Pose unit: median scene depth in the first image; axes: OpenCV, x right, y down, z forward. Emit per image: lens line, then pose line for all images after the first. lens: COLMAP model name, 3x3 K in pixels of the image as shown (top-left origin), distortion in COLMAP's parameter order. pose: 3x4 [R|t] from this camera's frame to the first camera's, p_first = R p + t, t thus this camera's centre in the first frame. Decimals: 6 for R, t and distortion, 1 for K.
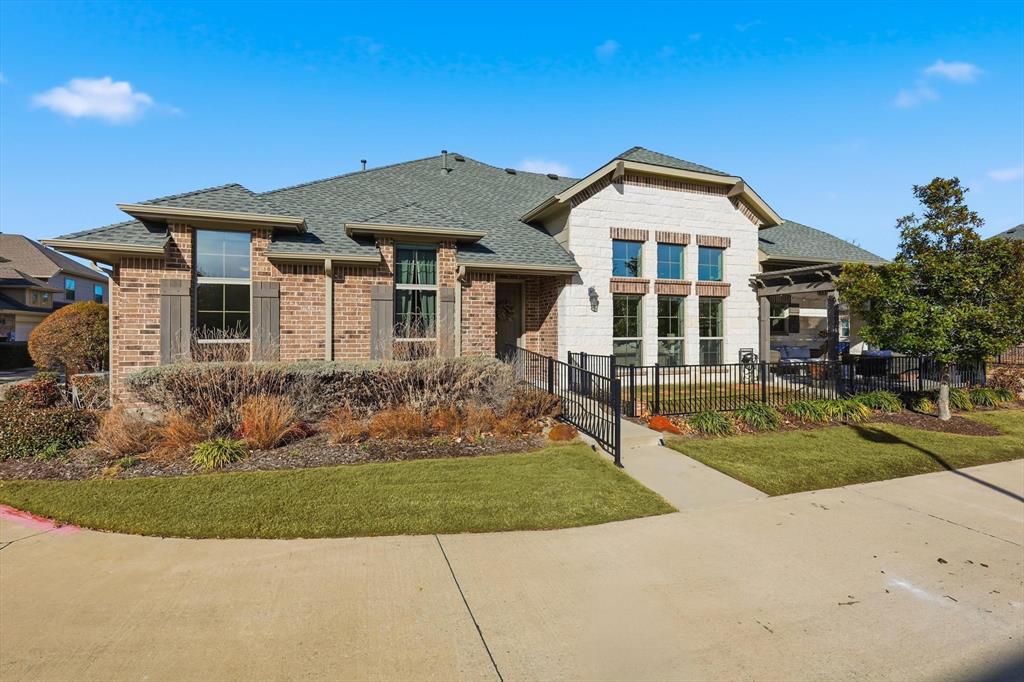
lens RADIAL K [[451.1, 0, 511.8], [0, 451.1, 336.2], [0, 0, 1]] dist [0.007936, -0.000393]
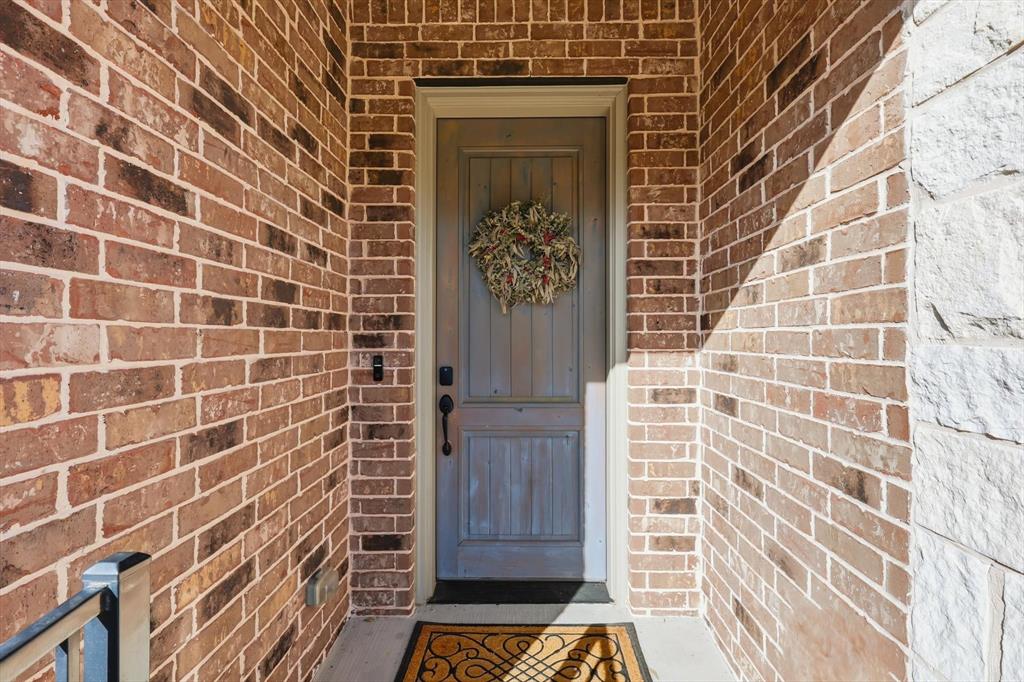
lens RADIAL K [[451.1, 0, 512.9], [0, 451.1, 339.1], [0, 0, 1]] dist [0.007936, -0.000393]
pose [[0.939272, 0.001679, -0.343169, 0.051105], [-0.002053, 0.999998, -0.000728, -0.015695], [0.343167, 0.001388, 0.939273, 0.807911]]
